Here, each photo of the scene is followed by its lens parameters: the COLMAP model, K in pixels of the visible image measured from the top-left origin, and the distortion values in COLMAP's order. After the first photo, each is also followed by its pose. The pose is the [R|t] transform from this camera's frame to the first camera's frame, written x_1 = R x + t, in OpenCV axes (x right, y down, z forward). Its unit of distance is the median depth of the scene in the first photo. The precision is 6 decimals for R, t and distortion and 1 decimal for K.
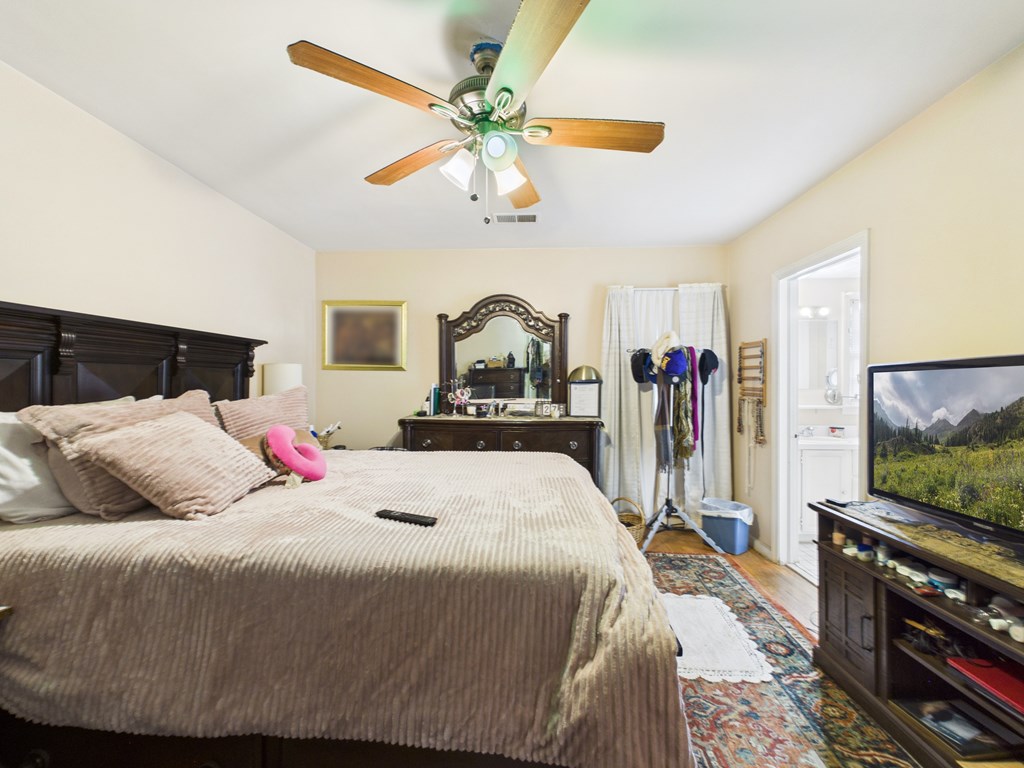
lens RADIAL K [[414.4, 0, 510.5], [0, 414.4, 386.4], [0, 0, 1]] dist [0.003748, -0.000198]
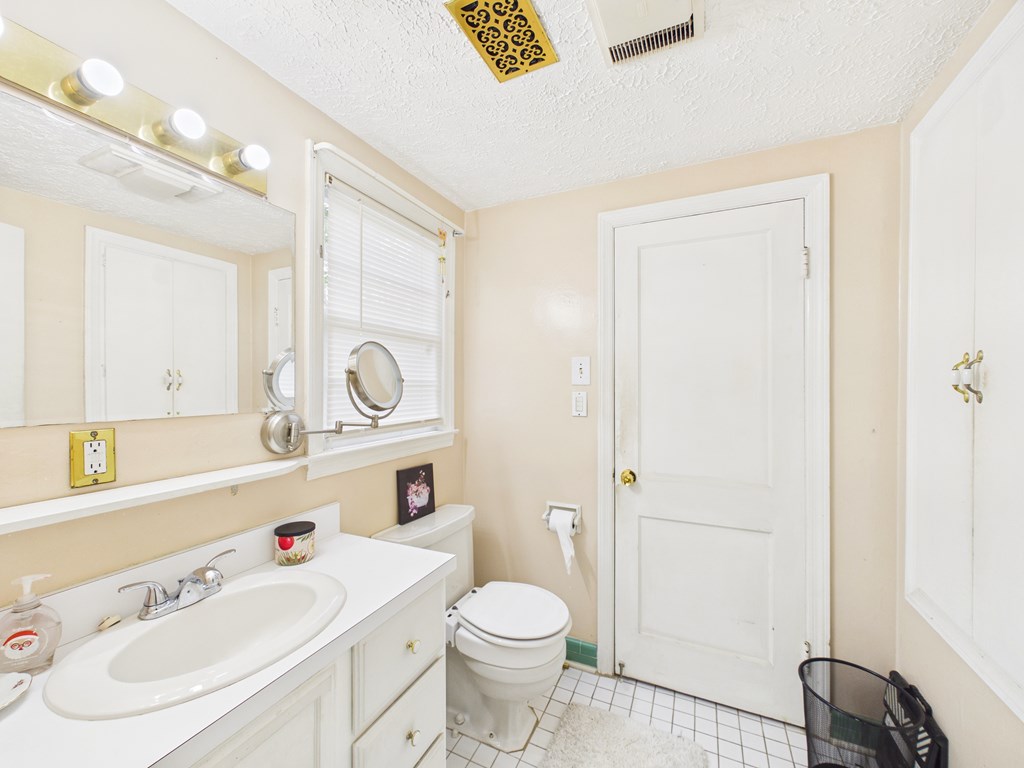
lens RADIAL K [[414.4, 0, 511.7], [0, 414.4, 388.0], [0, 0, 1]] dist [0.003748, -0.000198]
pose [[0.397228, -0.006780, 0.917695, 0.540470], [0.006562, 0.999968, 0.004547, -0.013454], [-0.917696, 0.004216, 0.397260, 0.696003]]
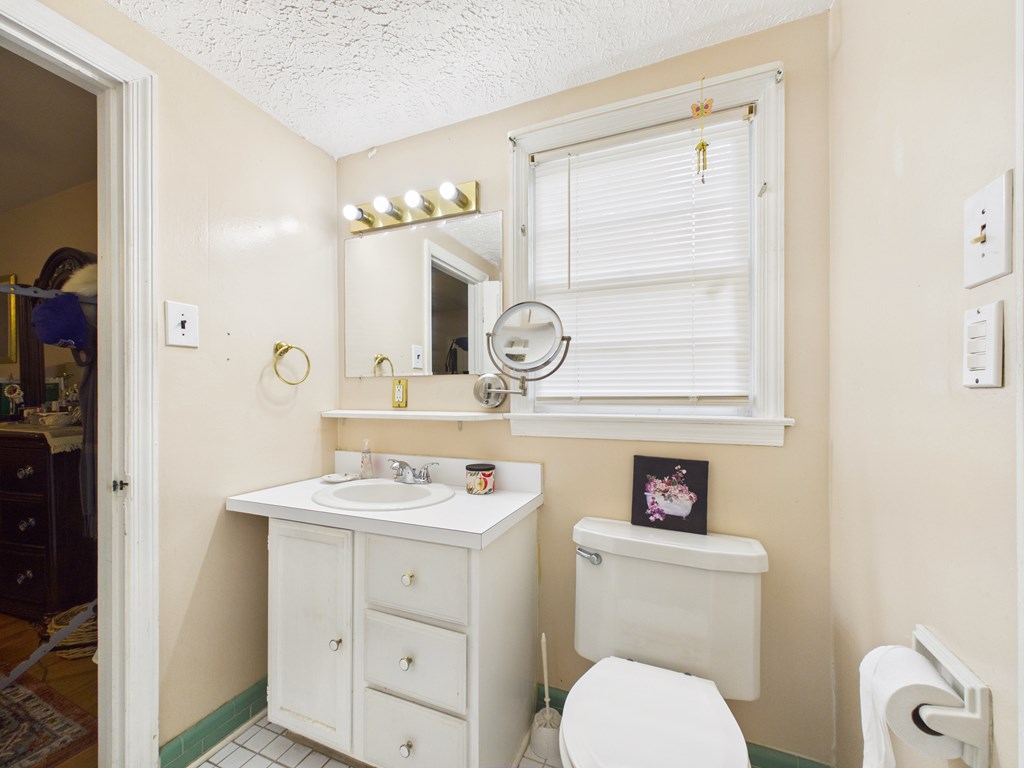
lens RADIAL K [[414.4, 0, 516.4], [0, 414.4, 397.1], [0, 0, 1]] dist [0.003748, -0.000198]
pose [[0.934170, 0.000370, -0.356828, 0.942205], [-0.001402, 0.999996, -0.002634, 0.029273], [0.356825, 0.002960, 0.934167, 0.616976]]
